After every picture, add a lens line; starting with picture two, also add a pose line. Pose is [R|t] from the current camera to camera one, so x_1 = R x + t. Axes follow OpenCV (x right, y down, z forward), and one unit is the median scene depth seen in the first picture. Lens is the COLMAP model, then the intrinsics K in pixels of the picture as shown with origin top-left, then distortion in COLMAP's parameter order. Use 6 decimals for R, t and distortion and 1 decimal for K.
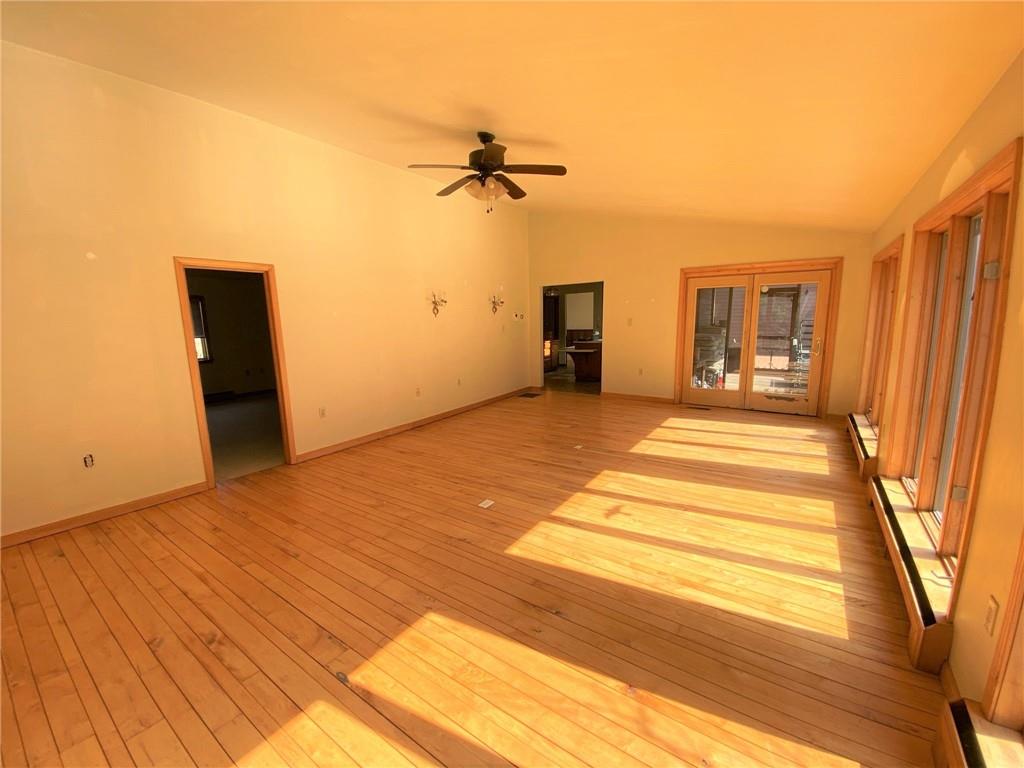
lens RADIAL K [[411.9, 0, 507.2], [0, 411.9, 388.1], [0, 0, 1]] dist [-0.000136, -0.000043]
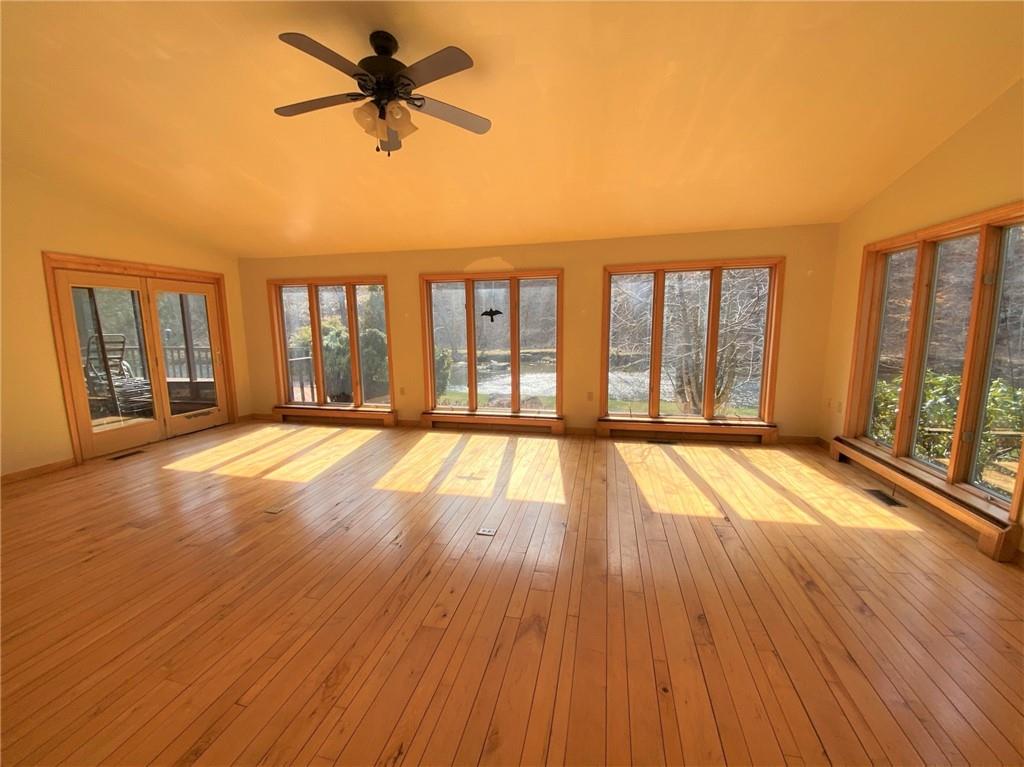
lens RADIAL K [[411.9, 0, 507.2], [0, 411.9, 387.6], [0, 0, 1]] dist [-0.000136, -0.000043]
pose [[-0.377027, -0.113470, 0.919225, -0.634298], [0.180991, 0.964308, 0.193270, -0.124246], [-0.908346, 0.239239, -0.343033, 0.928417]]
